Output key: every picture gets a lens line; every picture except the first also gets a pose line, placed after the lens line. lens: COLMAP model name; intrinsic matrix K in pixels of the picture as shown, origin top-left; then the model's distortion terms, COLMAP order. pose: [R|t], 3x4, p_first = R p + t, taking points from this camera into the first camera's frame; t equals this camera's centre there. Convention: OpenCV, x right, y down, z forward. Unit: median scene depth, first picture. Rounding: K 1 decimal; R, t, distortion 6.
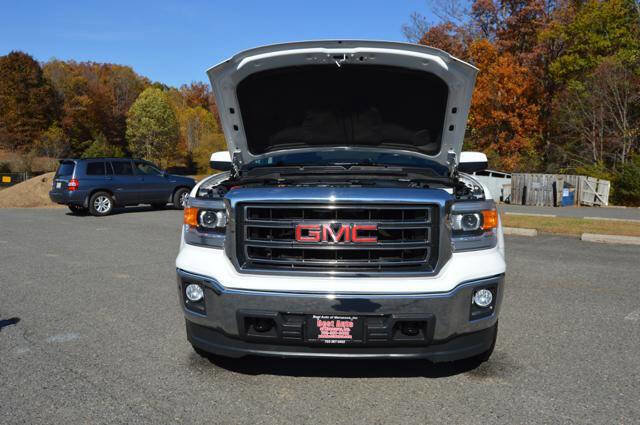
lens RADIAL K [[547.5, 0, 325.3], [0, 547.5, 210.8], [0, 0, 1]] dist [-0.077894, 0.018001]
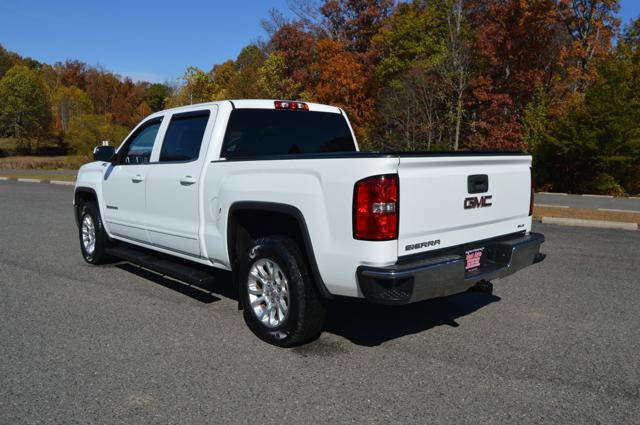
lens RADIAL K [[547.5, 0, 325.3], [0, 547.5, 210.8], [0, 0, 1]] dist [-0.077894, 0.018001]
pose [[0.980903, -0.001356, 0.194491, 0.053883], [-0.004466, 0.999555, 0.029493, 0.005853], [-0.194444, -0.029799, 0.980461, -0.092084]]
